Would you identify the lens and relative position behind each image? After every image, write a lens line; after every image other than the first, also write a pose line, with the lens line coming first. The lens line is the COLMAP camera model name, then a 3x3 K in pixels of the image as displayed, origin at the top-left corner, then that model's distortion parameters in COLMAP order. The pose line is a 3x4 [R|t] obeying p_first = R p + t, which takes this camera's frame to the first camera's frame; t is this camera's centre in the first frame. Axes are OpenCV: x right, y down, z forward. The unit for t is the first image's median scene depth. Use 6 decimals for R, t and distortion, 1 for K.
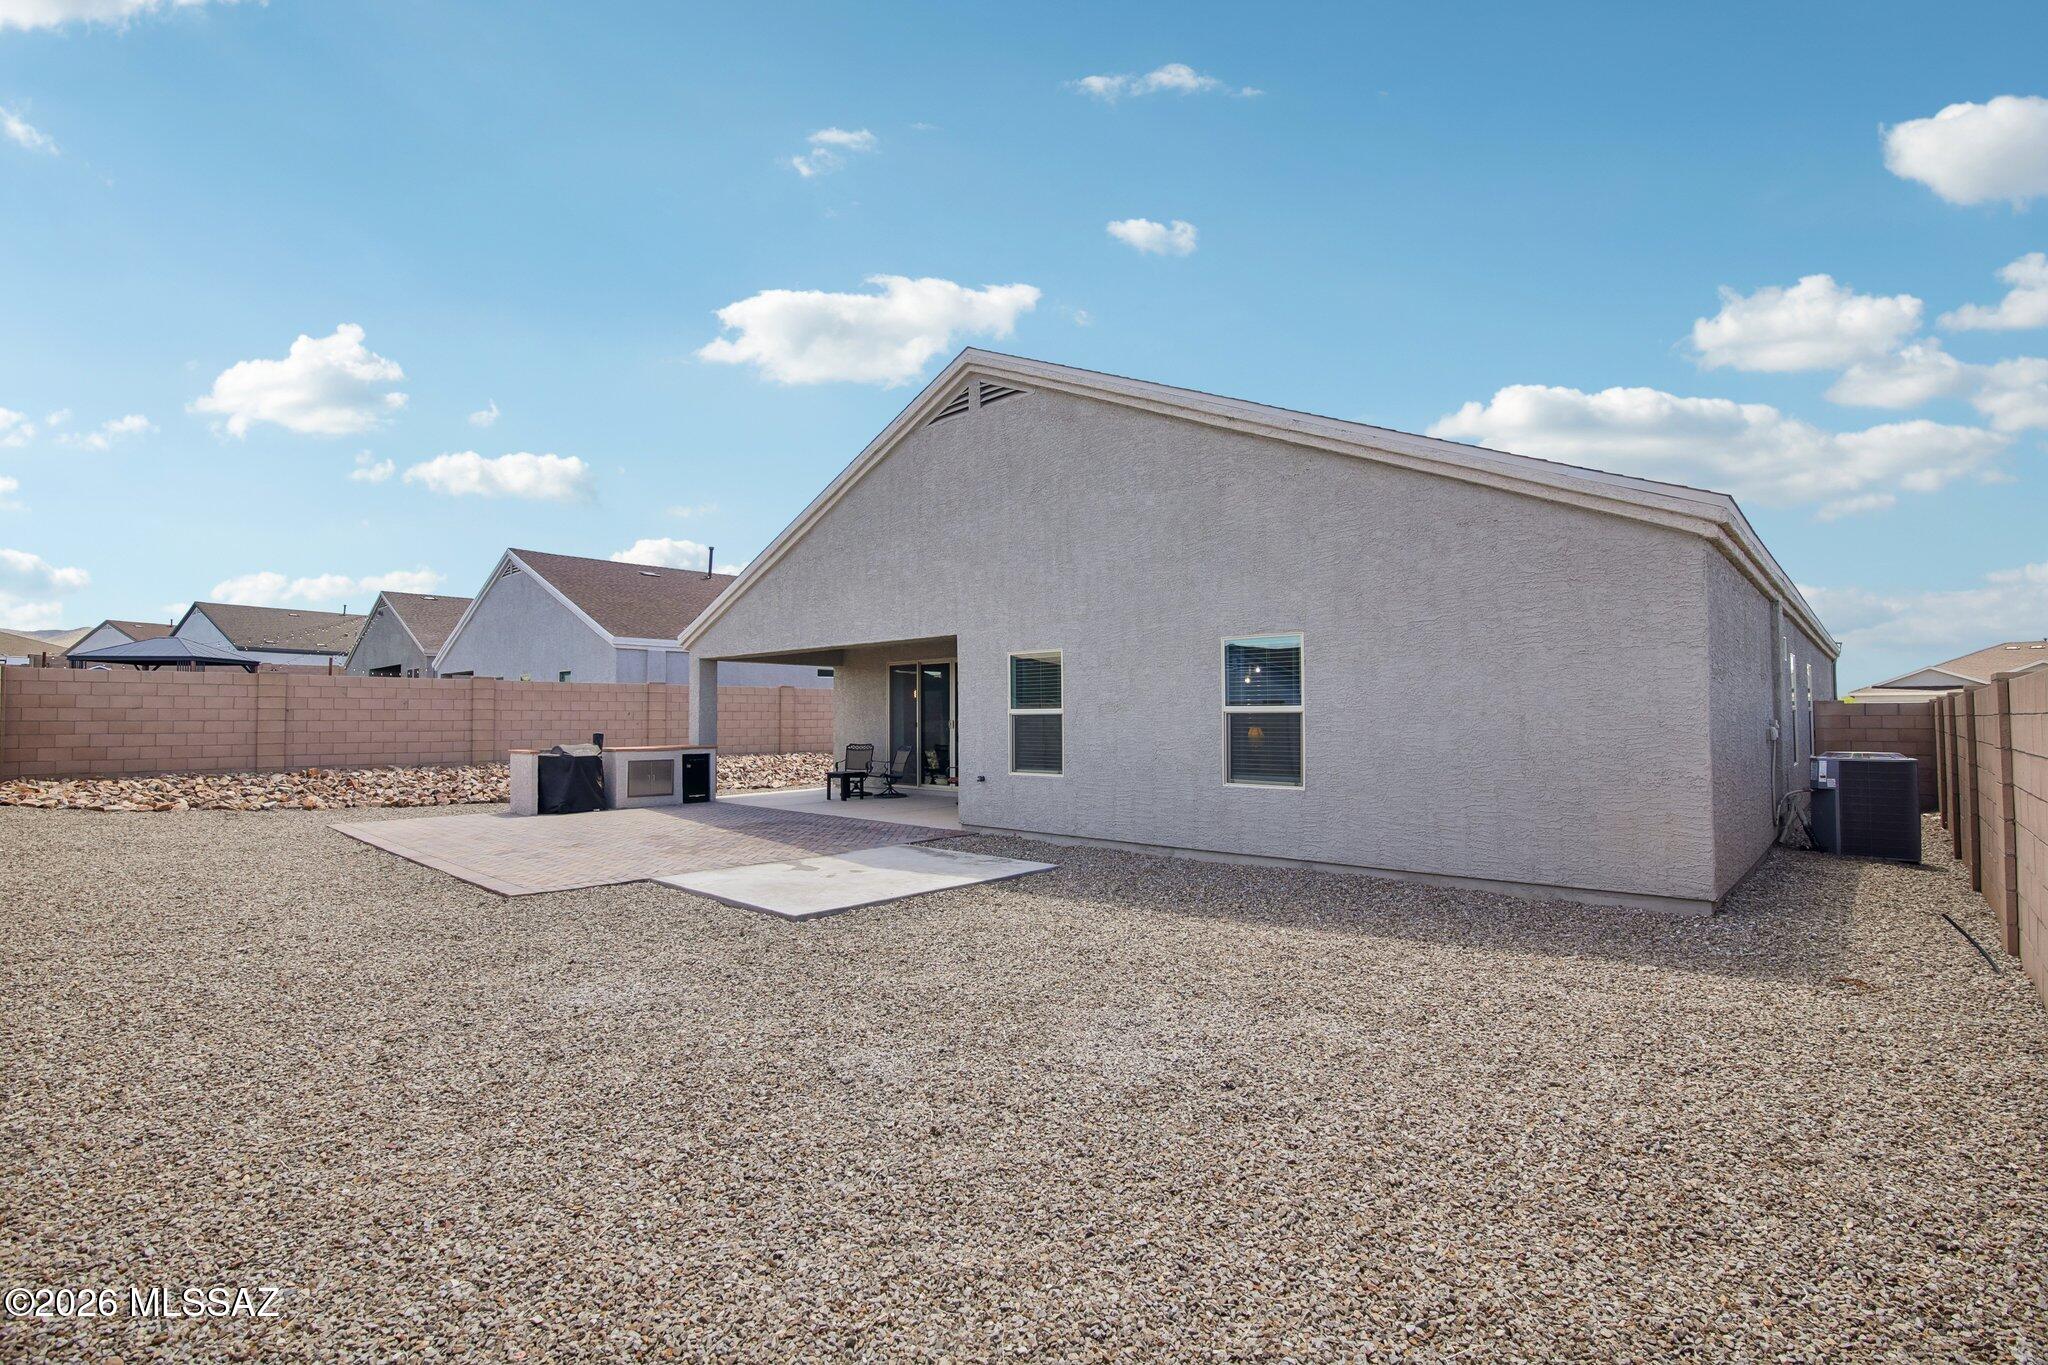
lens RADIAL K [[926.3, 0, 1024.0], [0, 926.3, 682.5], [0, 0, 1]] dist [-0.014277, 0.000257]
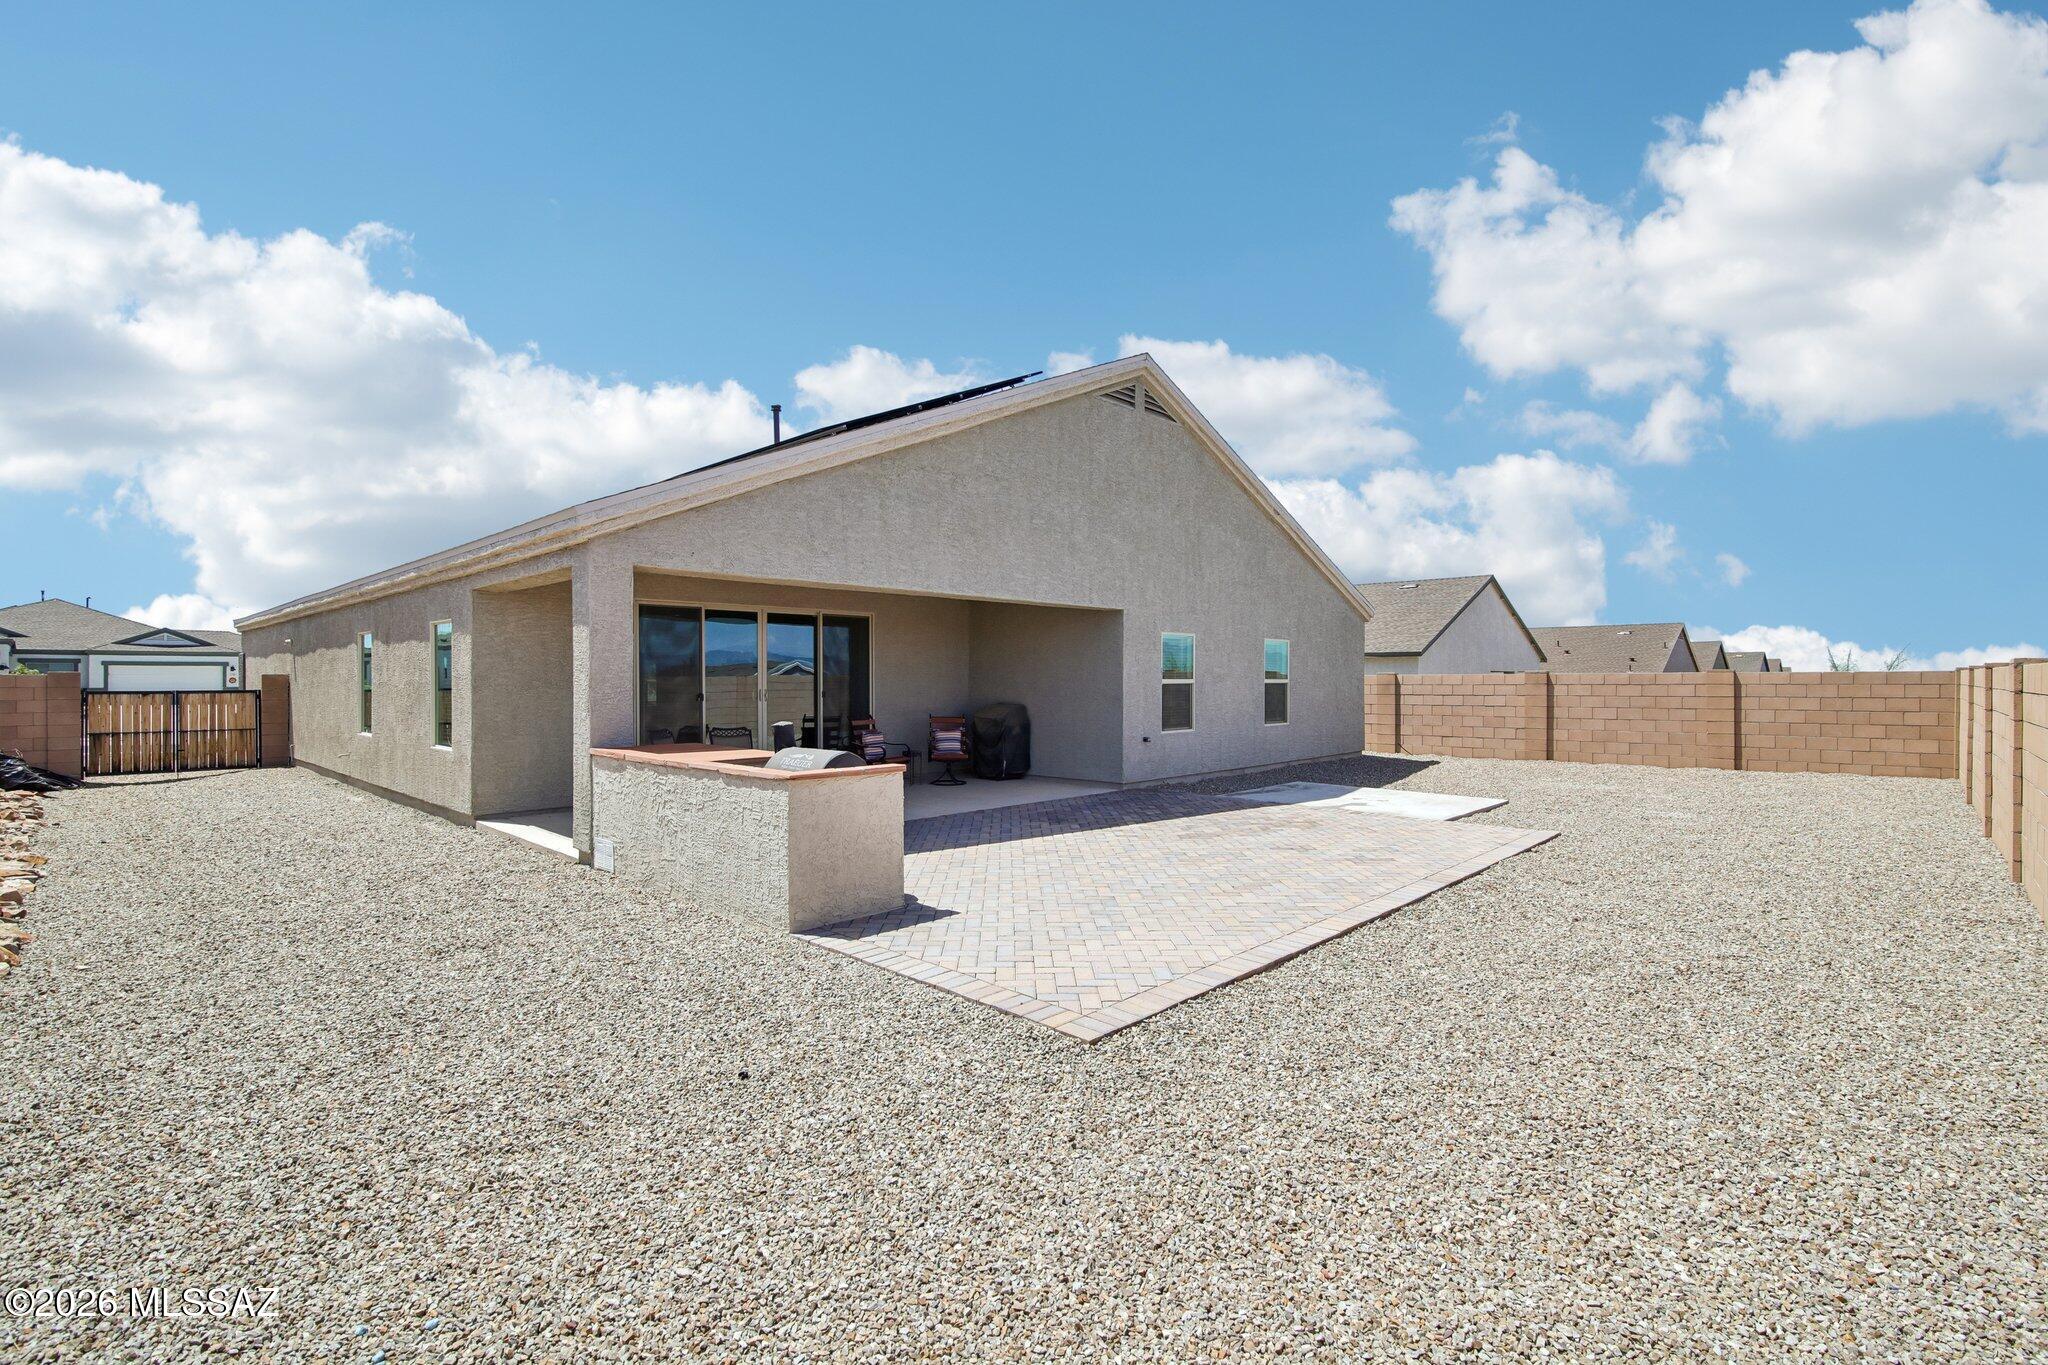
lens RADIAL K [[926.3, 0, 1024.0], [0, 926.3, 682.5], [0, 0, 1]] dist [-0.014277, 0.000257]
pose [[0.010057, -0.000682, 0.999949, -1.323812], [-0.039544, 0.999217, 0.001079, 0.042131], [-0.999167, -0.039553, 0.010022, 1.265432]]
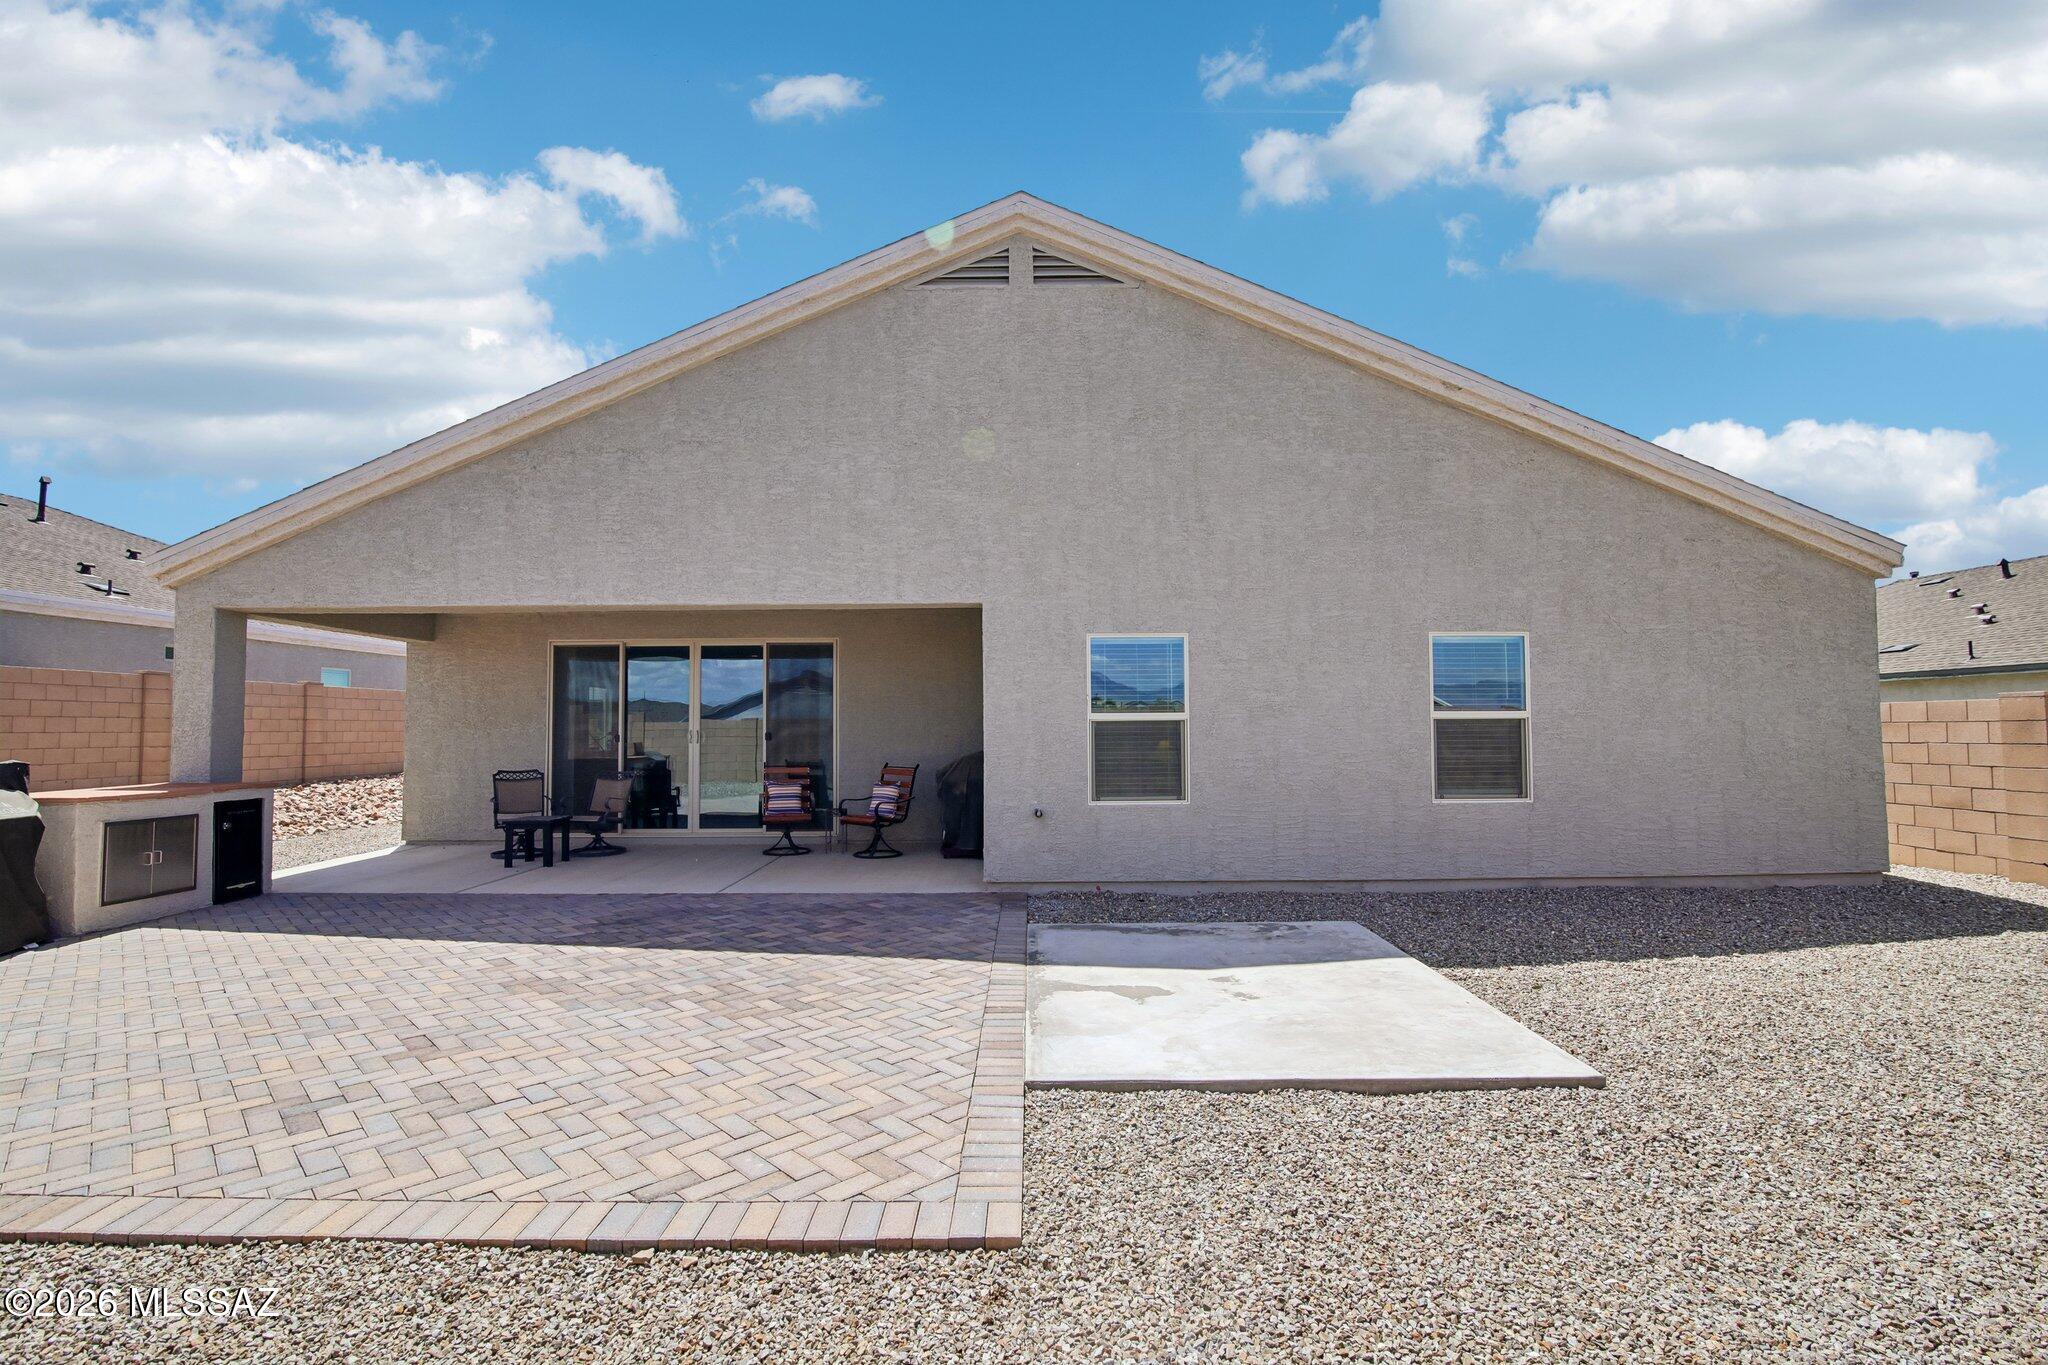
lens RADIAL K [[926.3, 0, 1024.0], [0, 926.3, 682.5], [0, 0, 1]] dist [-0.014277, 0.000257]
pose [[0.733150, 0.032512, 0.679290, -0.584840], [-0.023419, 0.999471, -0.022561, 0.024368], [-0.679664, 0.000632, 0.733523, 0.553478]]
